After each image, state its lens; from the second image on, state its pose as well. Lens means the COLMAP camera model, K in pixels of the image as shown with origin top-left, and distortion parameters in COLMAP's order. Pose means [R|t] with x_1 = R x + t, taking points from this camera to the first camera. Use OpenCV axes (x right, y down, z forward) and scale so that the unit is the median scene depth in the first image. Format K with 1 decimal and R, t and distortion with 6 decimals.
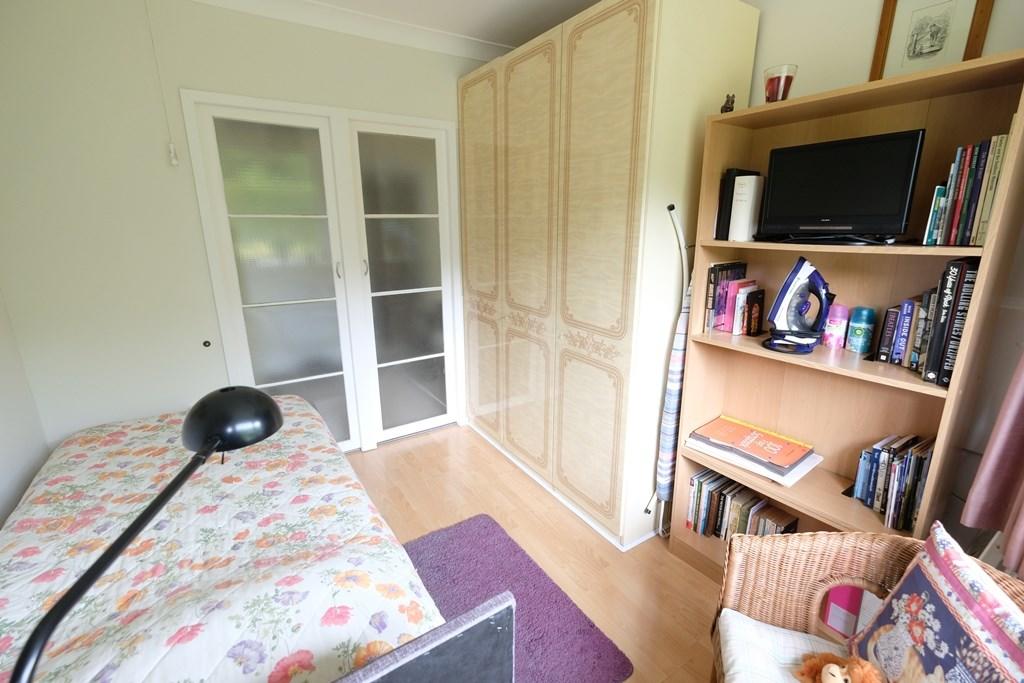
lens RADIAL K [[448.0, 0, 512.7], [0, 448.0, 337.4], [0, 0, 1]] dist [-0.007276, 0.002237]
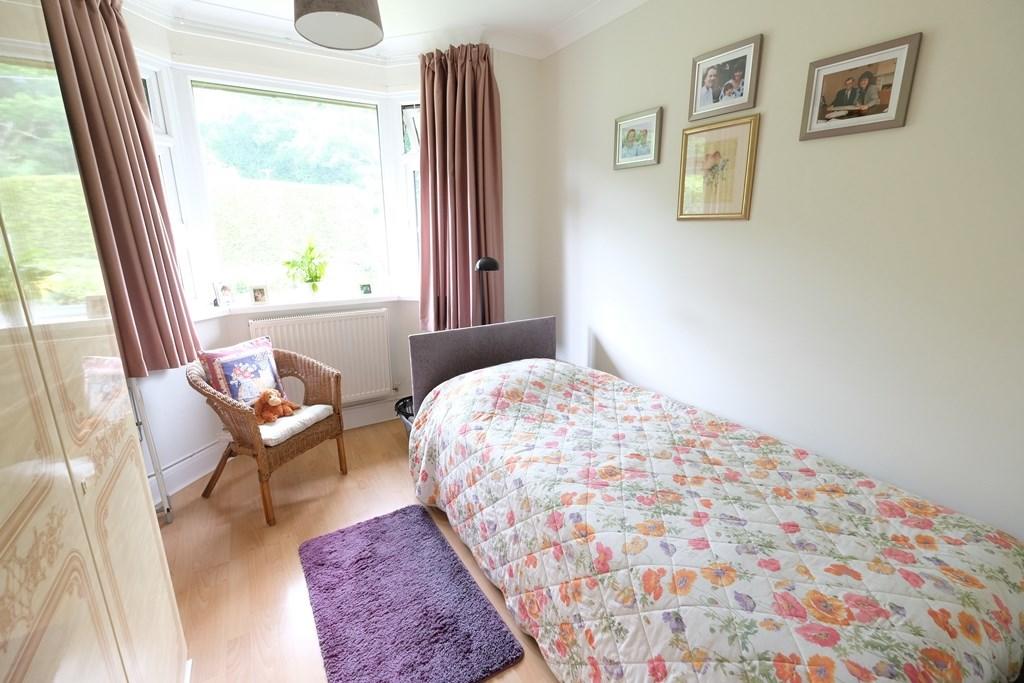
lens RADIAL K [[448.0, 0, 513.6], [0, 448.0, 338.8], [0, 0, 1]] dist [-0.007276, 0.002237]
pose [[-0.999291, -0.006989, 0.037004, -0.379569], [0.011518, 0.878819, 0.477017, -0.388166], [-0.035854, 0.477105, -0.878115, 1.714789]]
